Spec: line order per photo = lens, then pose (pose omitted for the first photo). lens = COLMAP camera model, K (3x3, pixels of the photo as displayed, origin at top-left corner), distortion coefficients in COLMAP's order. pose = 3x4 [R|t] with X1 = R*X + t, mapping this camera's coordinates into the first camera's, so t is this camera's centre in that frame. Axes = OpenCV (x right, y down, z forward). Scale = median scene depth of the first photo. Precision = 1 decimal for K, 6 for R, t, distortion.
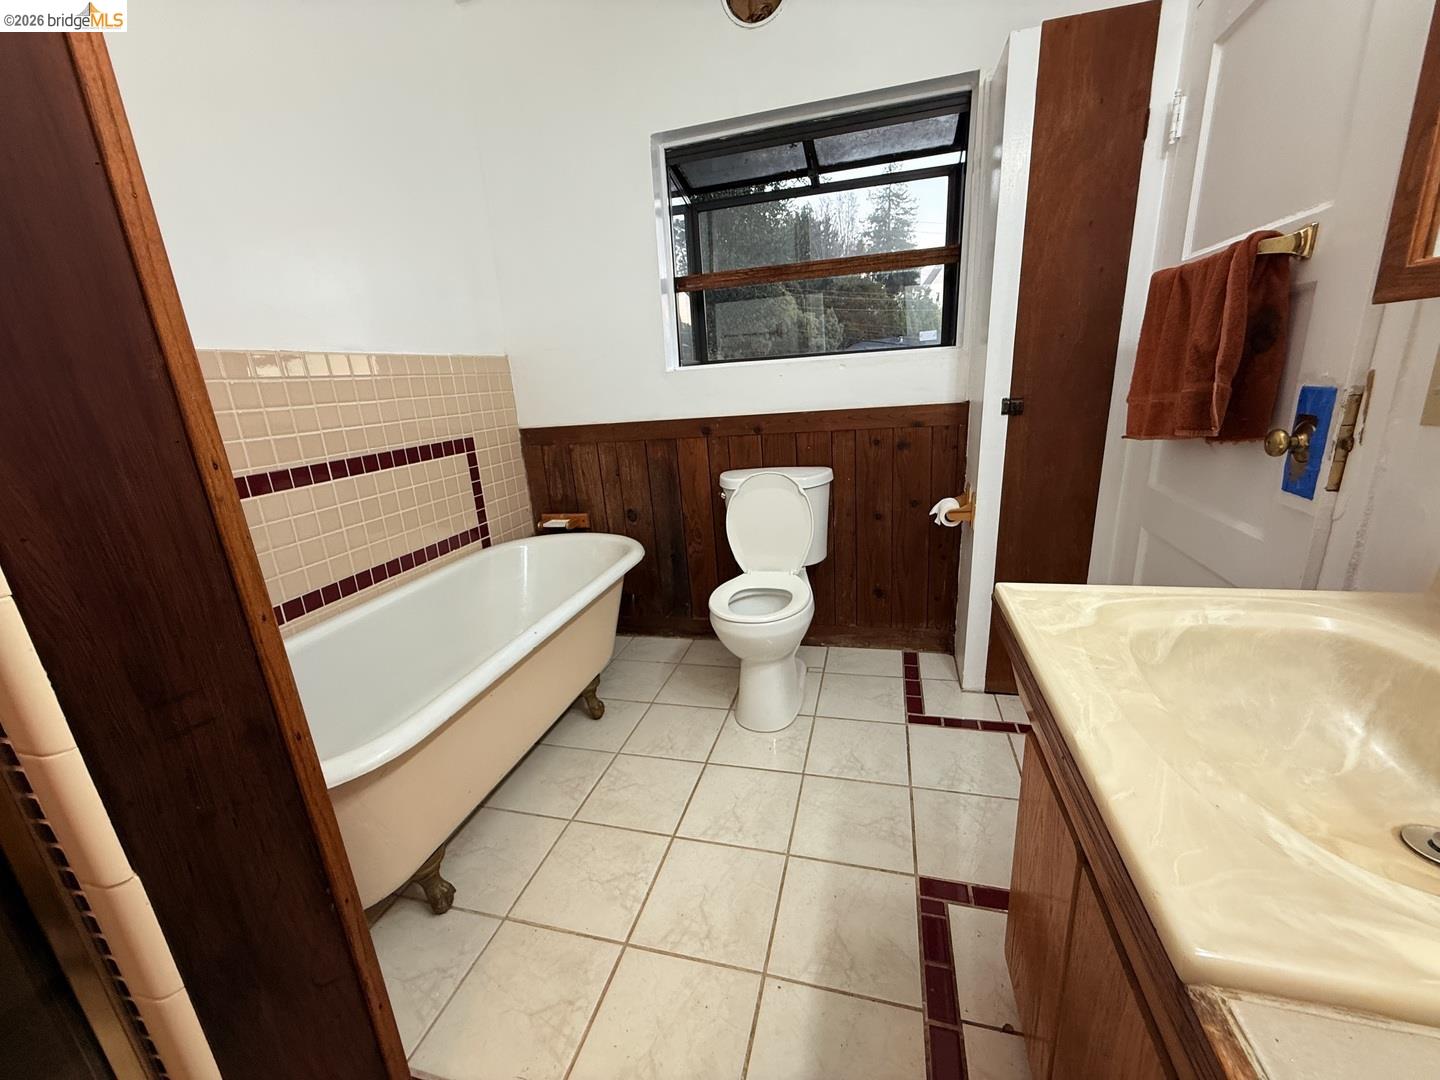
lens RADIAL K [[574.6, 0, 720.4], [0, 574.6, 540.2], [0, 0, 1]] dist [-0.001483, -0.000339]
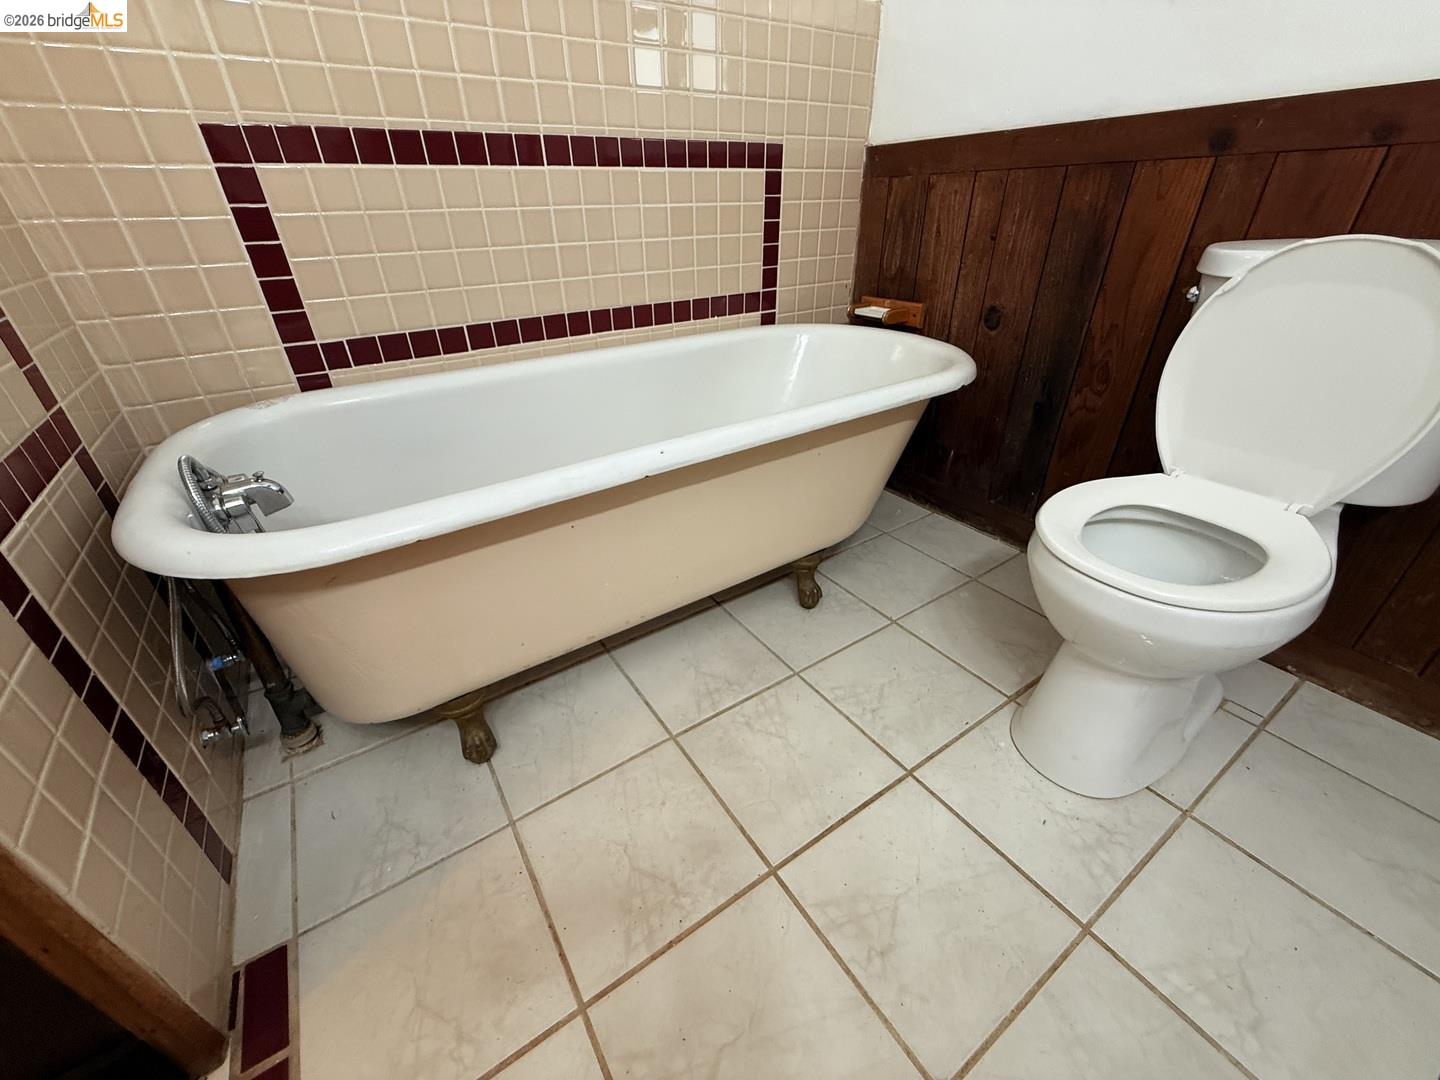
lens RADIAL K [[574.6, 0, 715.0], [0, 574.6, 538.2], [0, 0, 1]] dist [-0.001483, -0.000339]
pose [[0.750902, 0.380672, -0.539662, 0.035494], [-0.212248, 0.912912, 0.348629, 0.018345], [0.625378, -0.147244, 0.766304, 0.359655]]
